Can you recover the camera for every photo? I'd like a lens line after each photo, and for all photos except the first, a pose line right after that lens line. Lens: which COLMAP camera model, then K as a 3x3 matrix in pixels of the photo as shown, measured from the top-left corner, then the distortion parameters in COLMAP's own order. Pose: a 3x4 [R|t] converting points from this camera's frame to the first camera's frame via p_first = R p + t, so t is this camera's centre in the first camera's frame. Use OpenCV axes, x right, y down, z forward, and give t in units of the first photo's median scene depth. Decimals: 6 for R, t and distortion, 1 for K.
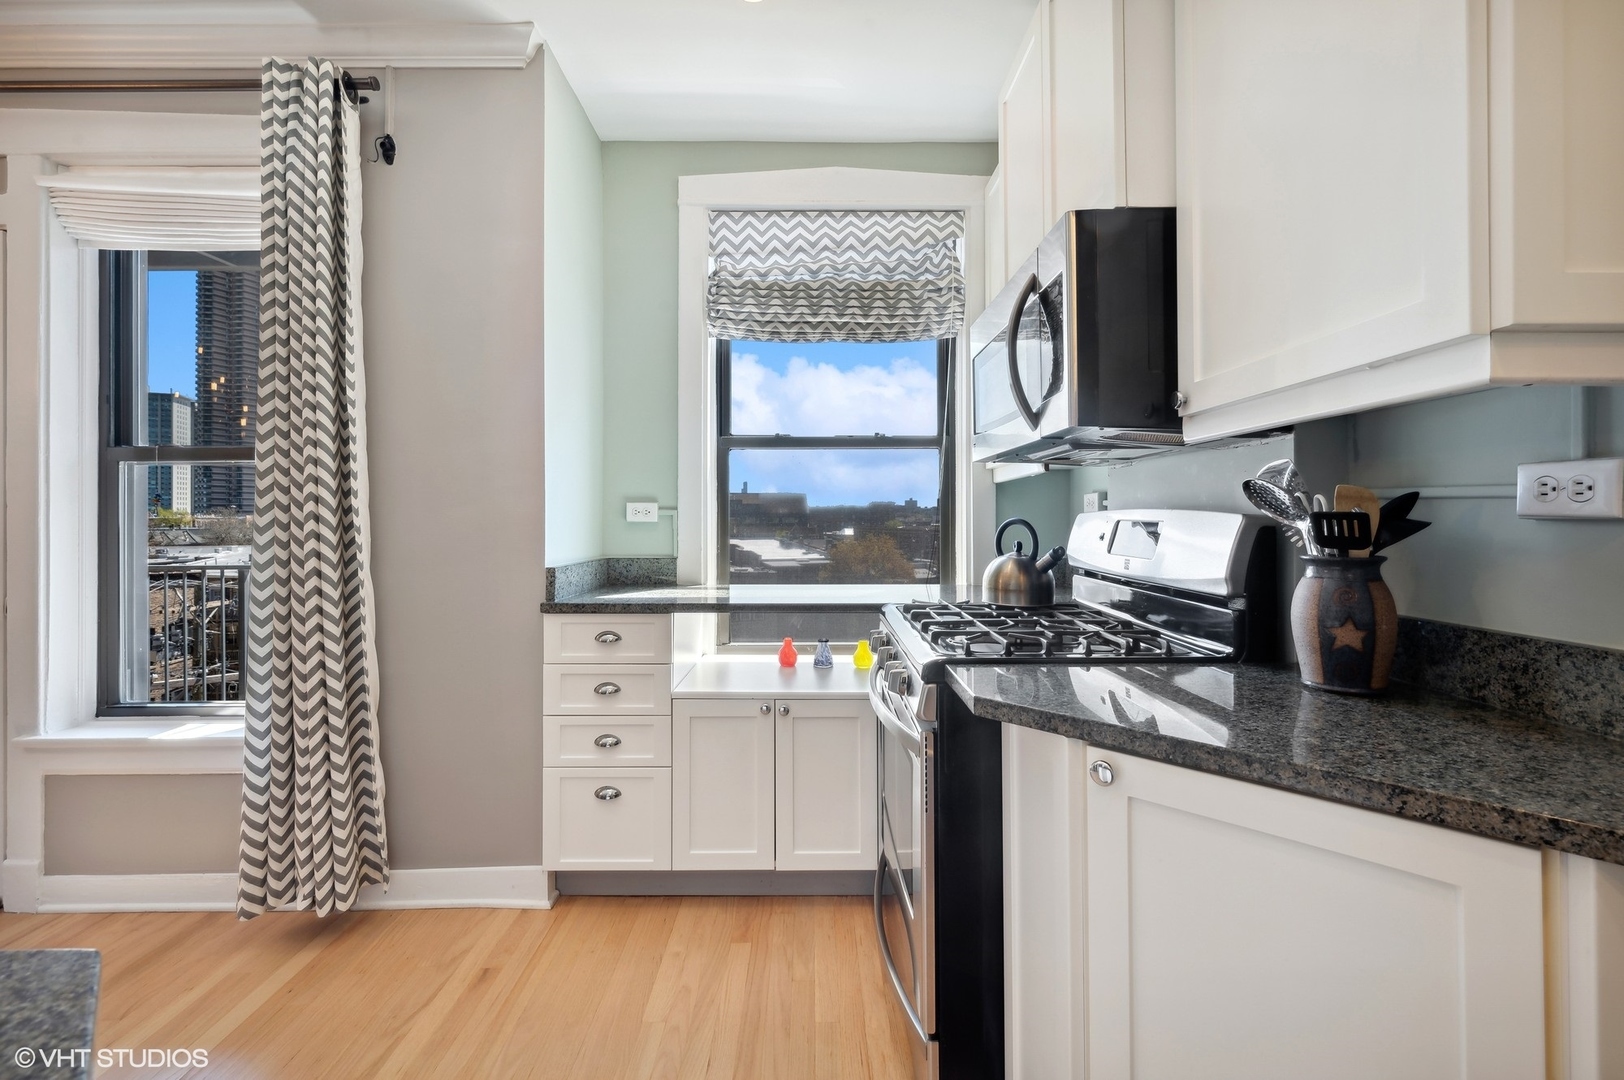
lens RADIAL K [[675.6, 0, 820.9], [0, 675.6, 518.9], [0, 0, 1]] dist [-0.005021, -0.001118]
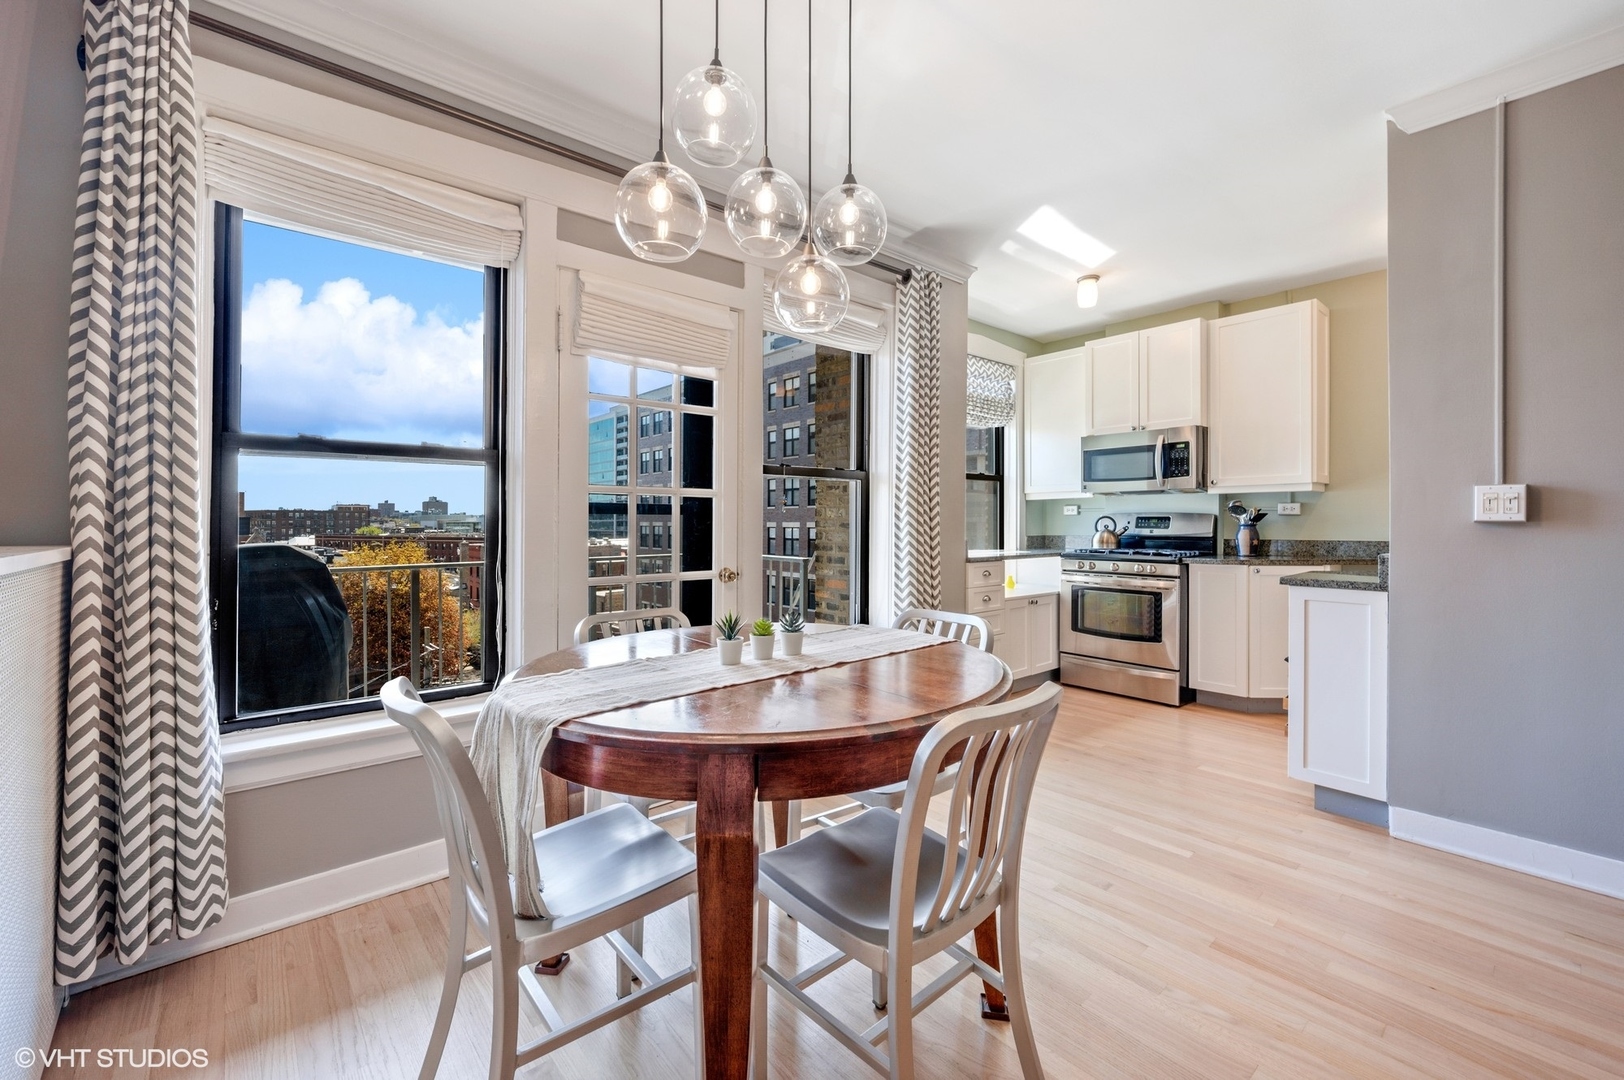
lens RADIAL K [[675.6, 0, 800.1], [0, 675.6, 527.5], [0, 0, 1]] dist [-0.005021, -0.001118]
pose [[0.762839, -0.006976, 0.646550, -1.615900], [0.003861, 0.999973, 0.006234, 0.016628], [-0.646577, -0.002259, 0.762846, -0.151327]]
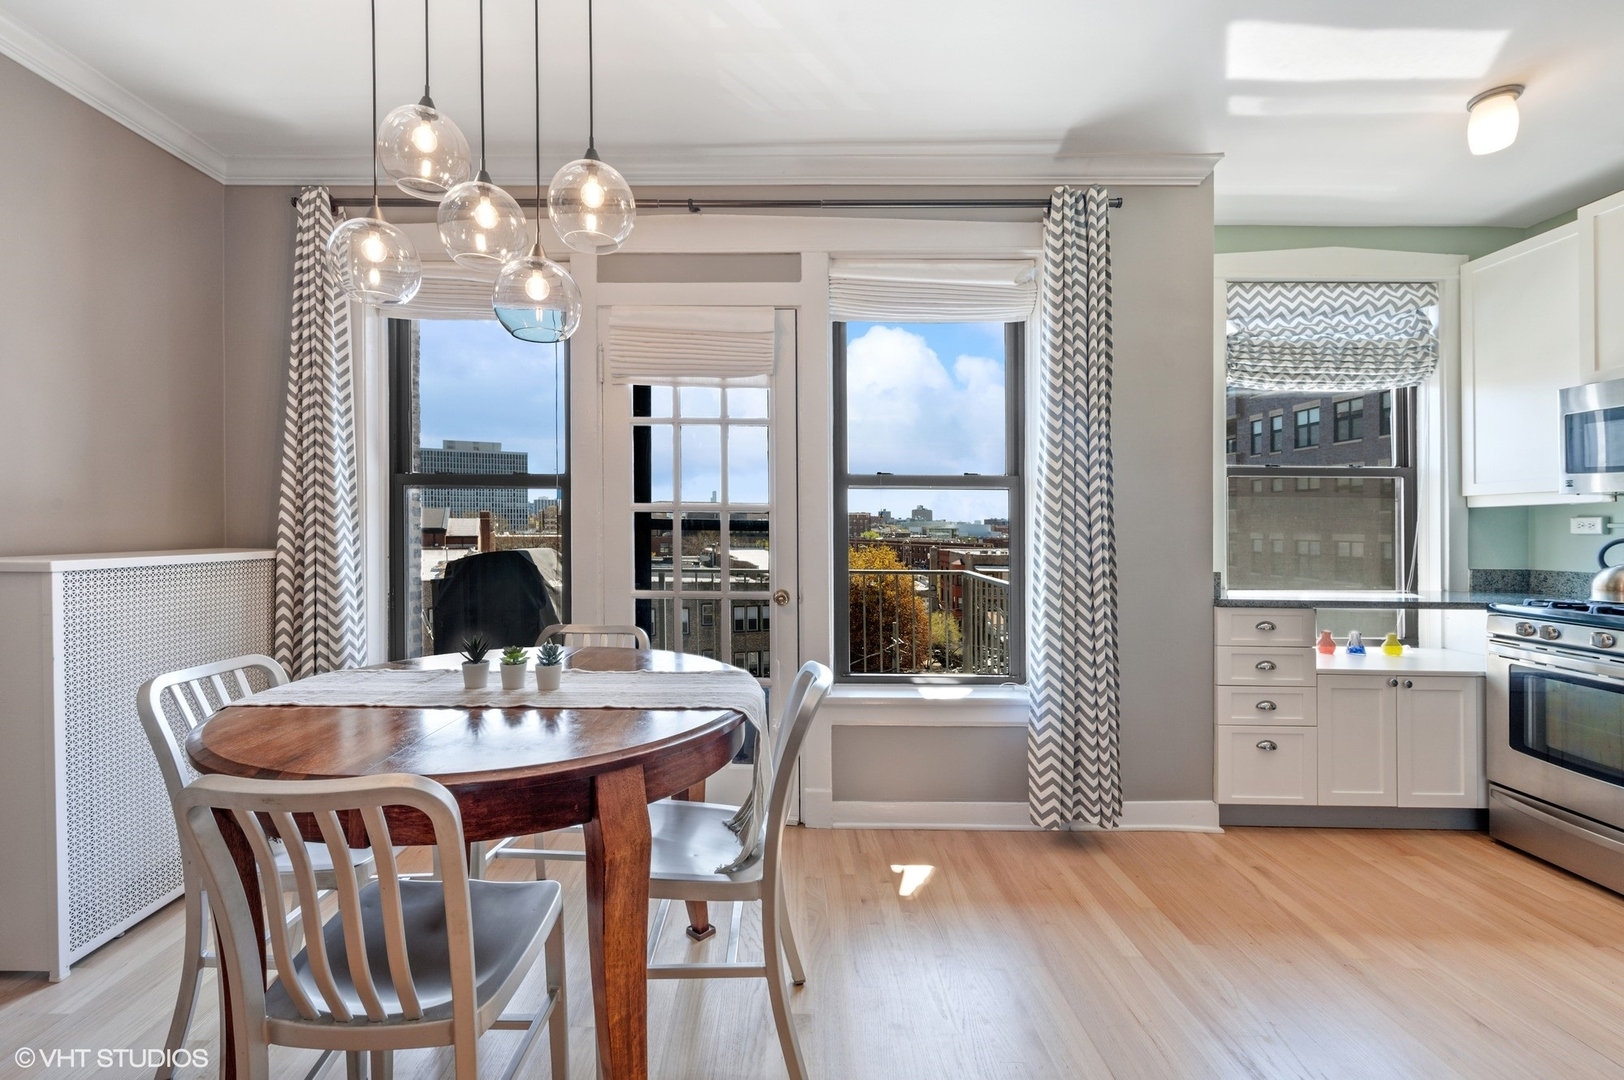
lens RADIAL K [[675.6, 0, 762.3], [0, 675.6, 535.7], [0, 0, 1]] dist [-0.005021, -0.001118]
pose [[0.999374, 0.009662, -0.034039, -0.970348], [-0.009319, 0.999904, 0.010219, -0.002434], [0.034135, -0.009895, 0.999368, -0.254945]]
